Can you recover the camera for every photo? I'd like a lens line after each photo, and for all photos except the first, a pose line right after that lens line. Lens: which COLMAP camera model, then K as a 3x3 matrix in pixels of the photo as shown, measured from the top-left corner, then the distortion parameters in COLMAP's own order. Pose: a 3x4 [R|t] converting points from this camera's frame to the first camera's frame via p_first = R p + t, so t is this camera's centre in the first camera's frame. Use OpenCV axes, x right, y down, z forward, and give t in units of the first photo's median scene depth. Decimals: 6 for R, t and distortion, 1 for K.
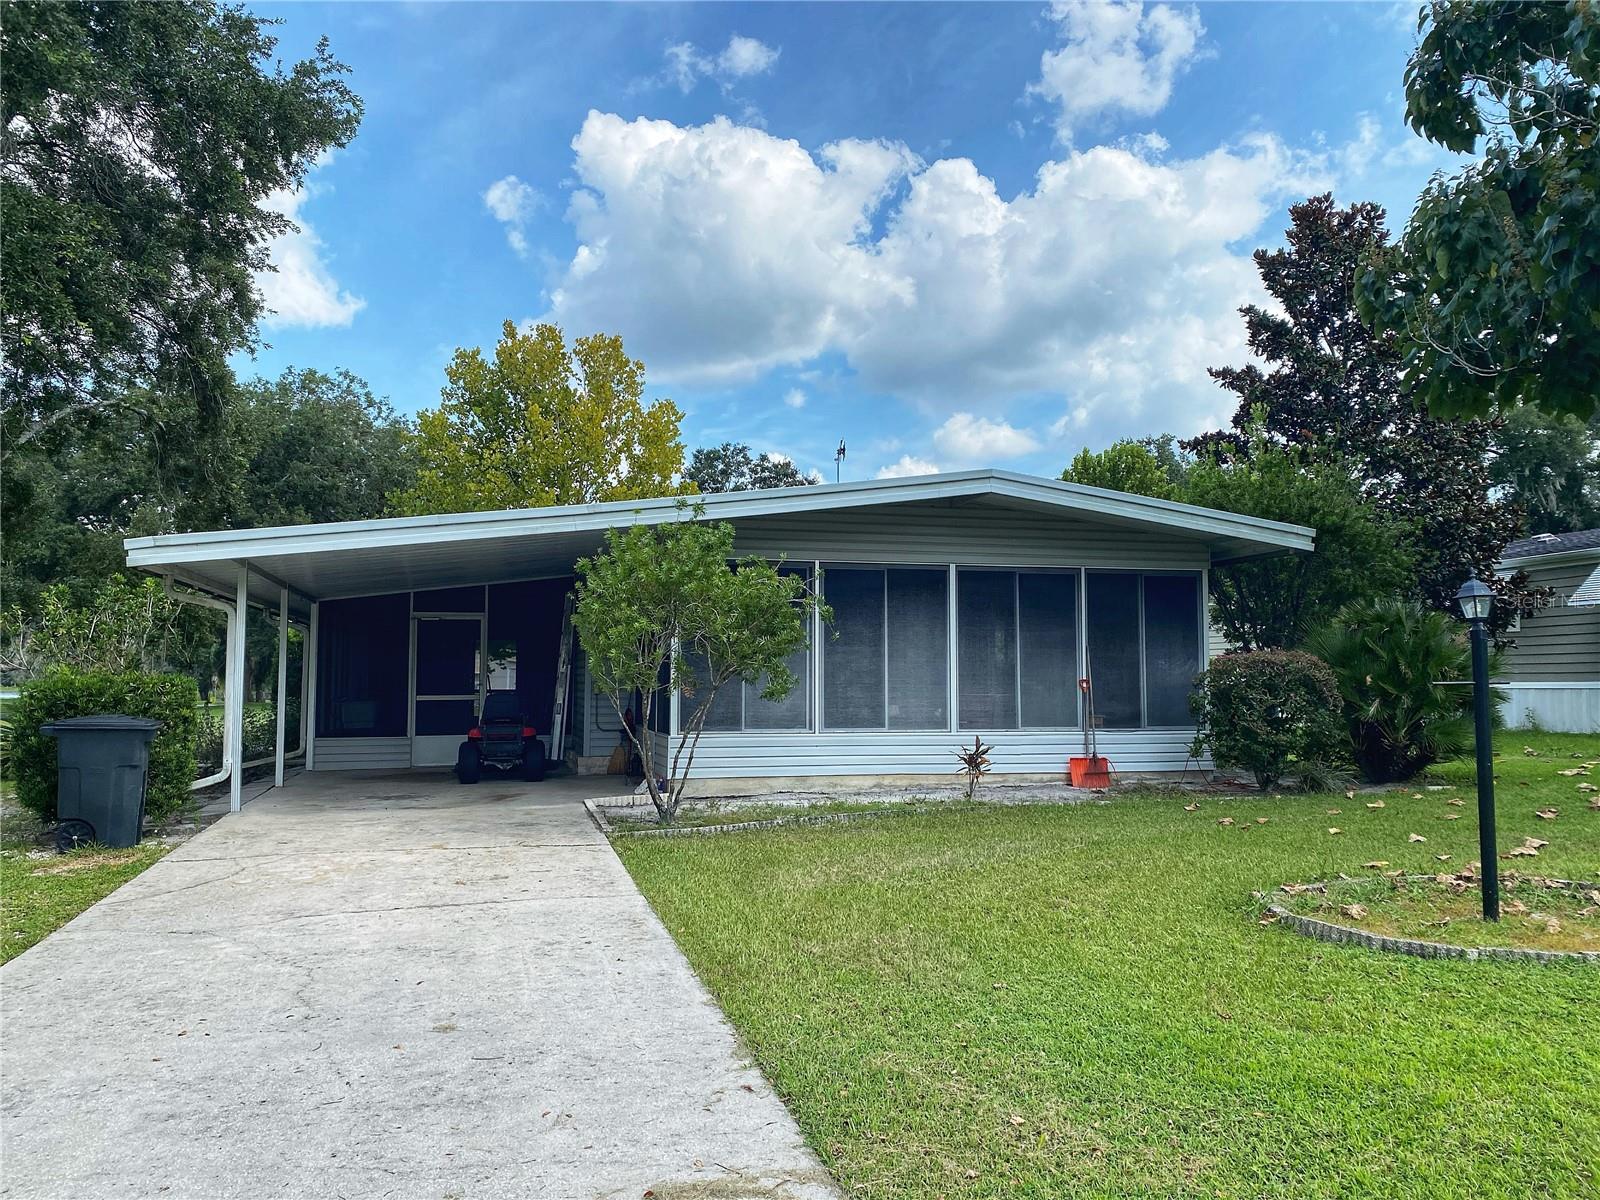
lens RADIAL K [[1181.8, 0, 800.0], [0, 1181.8, 600.0], [0, 0, 1]] dist [0.050583, -0.075779]
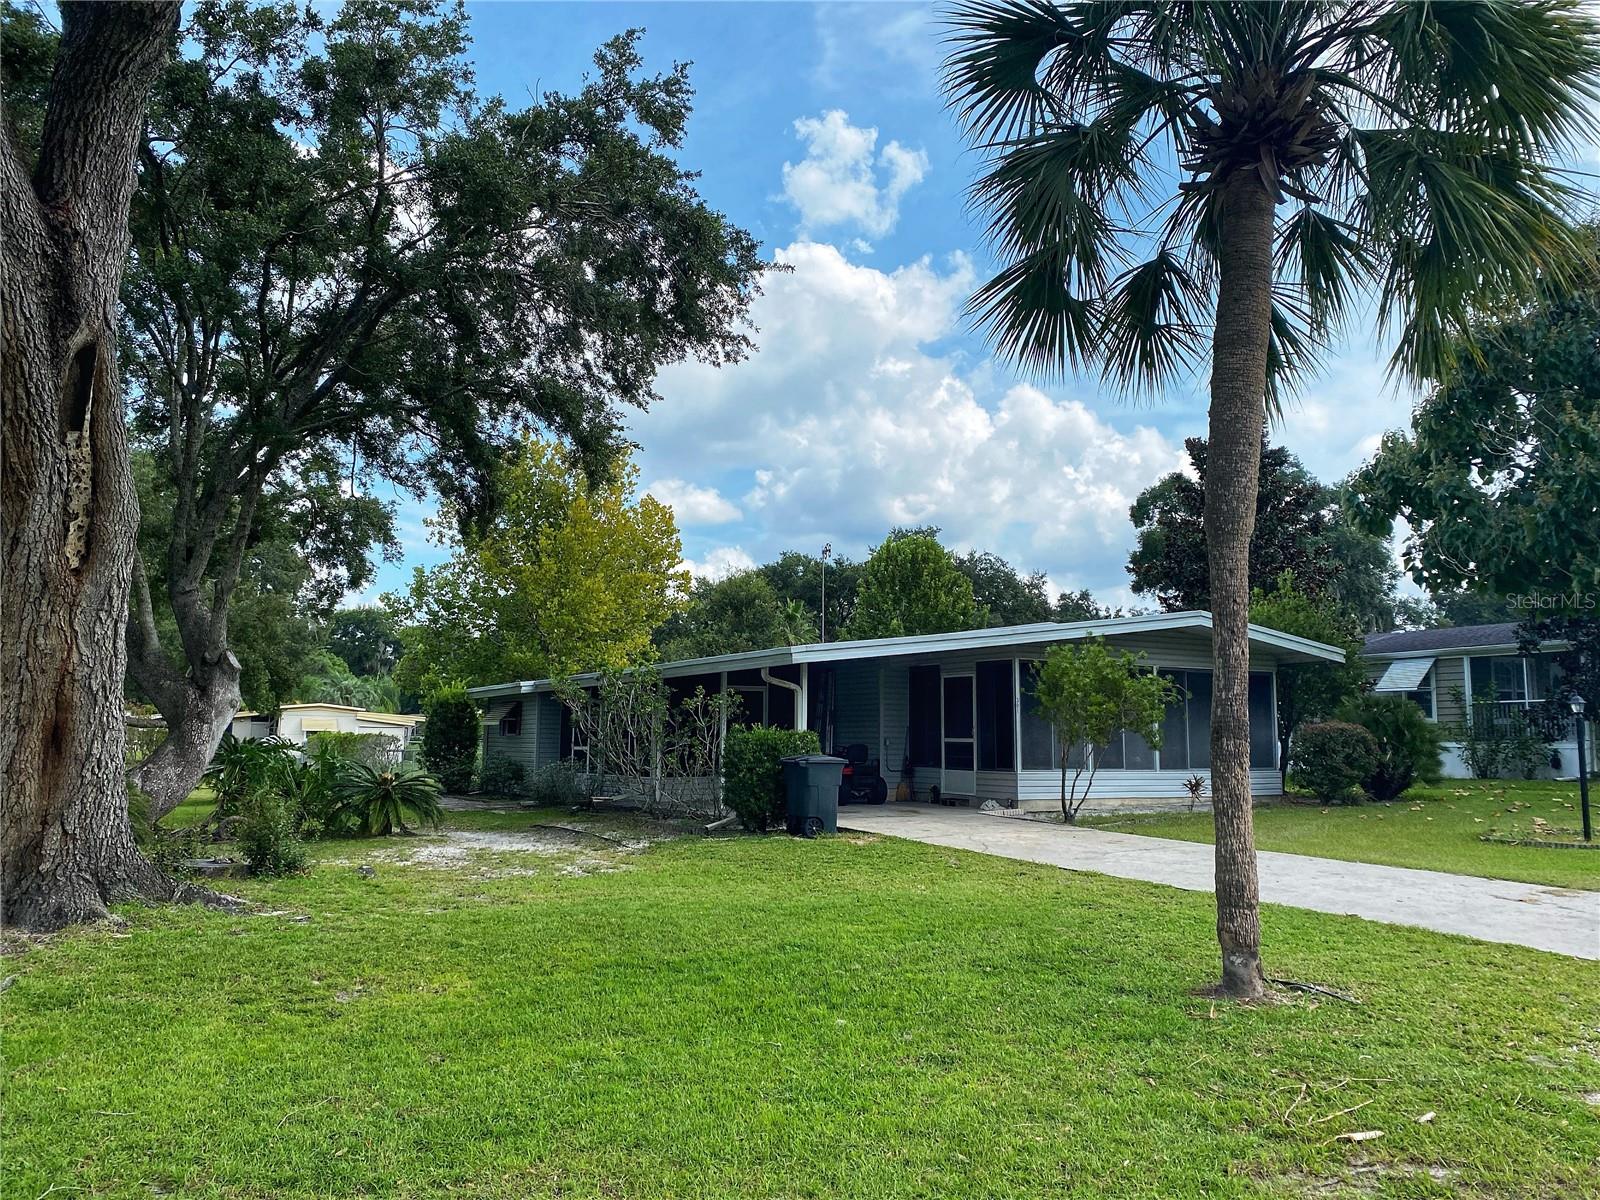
lens RADIAL K [[1181.8, 0, 800.0], [0, 1181.8, 600.0], [0, 0, 1]] dist [0.050583, -0.075779]
pose [[0.962342, 0.036931, 0.269320, -0.431278], [-0.023563, 0.998332, -0.052702, -0.012842], [-0.270817, 0.044371, 0.961608, -0.234681]]
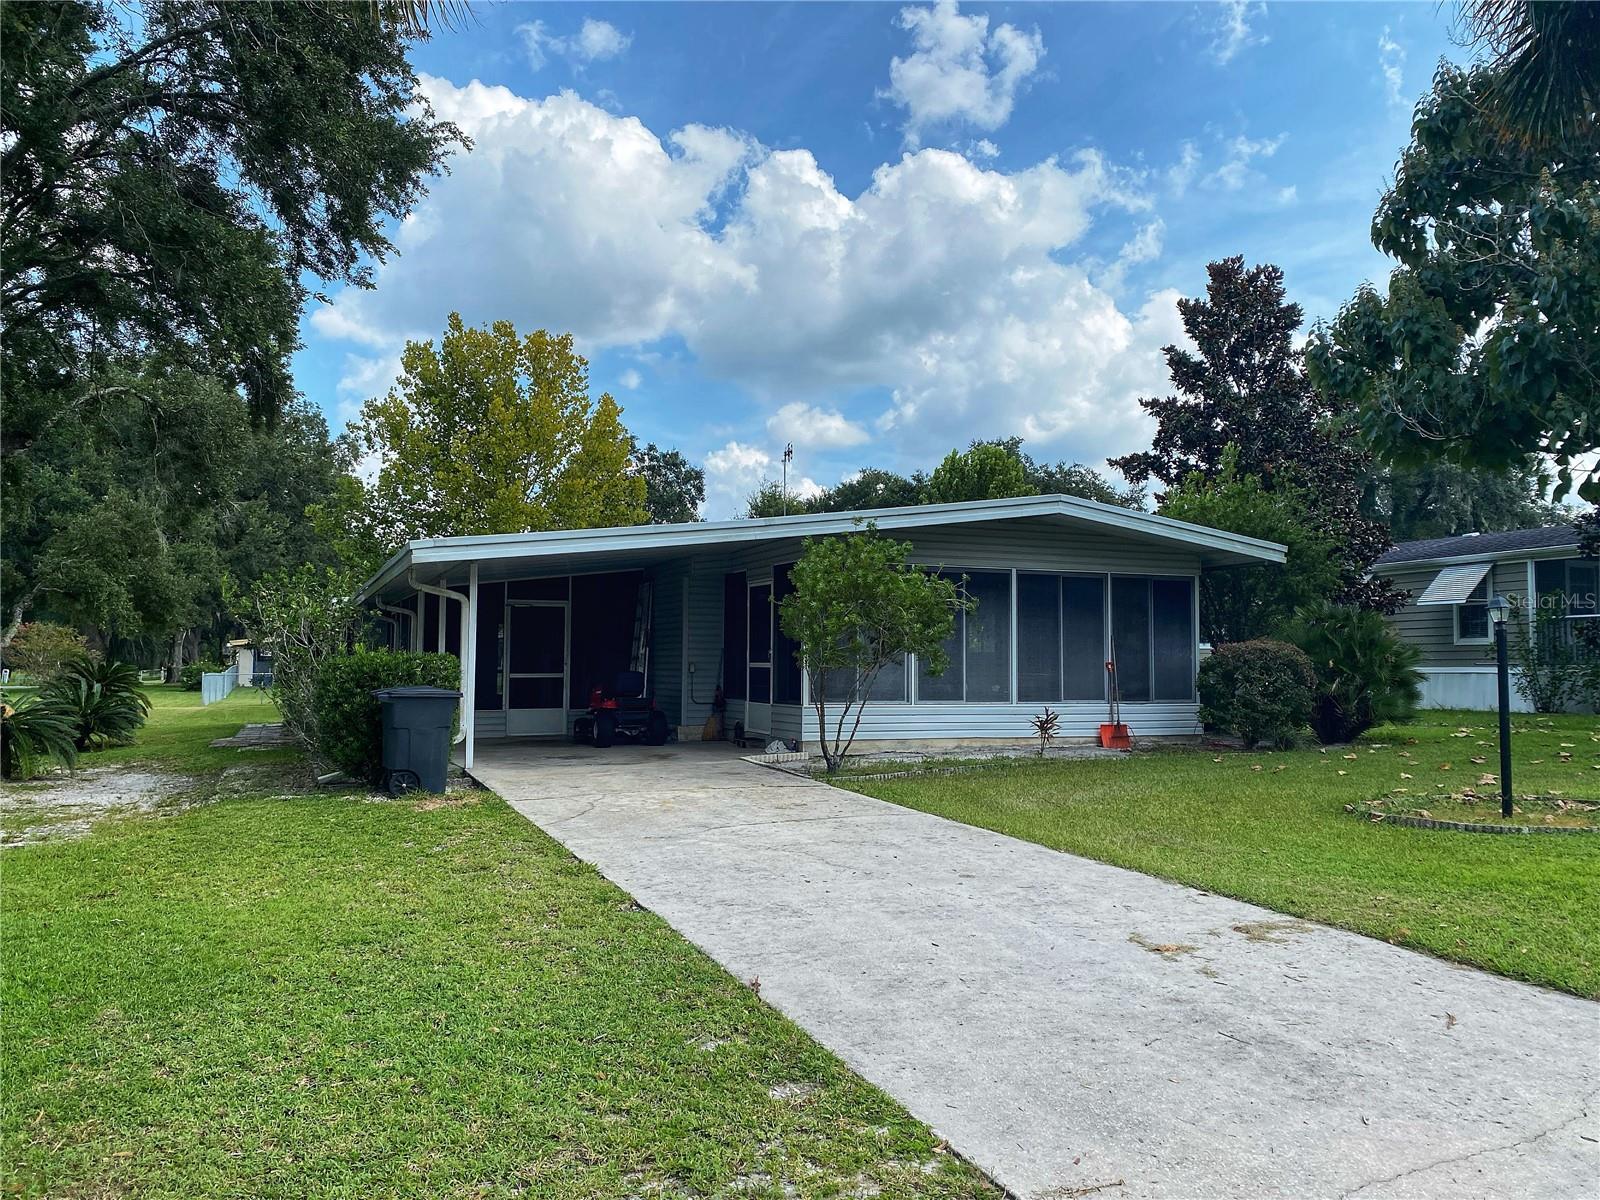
lens RADIAL K [[1181.8, 0, 800.0], [0, 1181.8, 600.0], [0, 0, 1]] dist [0.050583, -0.075779]
pose [[0.988639, 0.013598, 0.149696, -0.155807], [-0.015535, 0.999810, 0.011780, -0.004796], [-0.149507, -0.013972, 0.988662, -0.107297]]
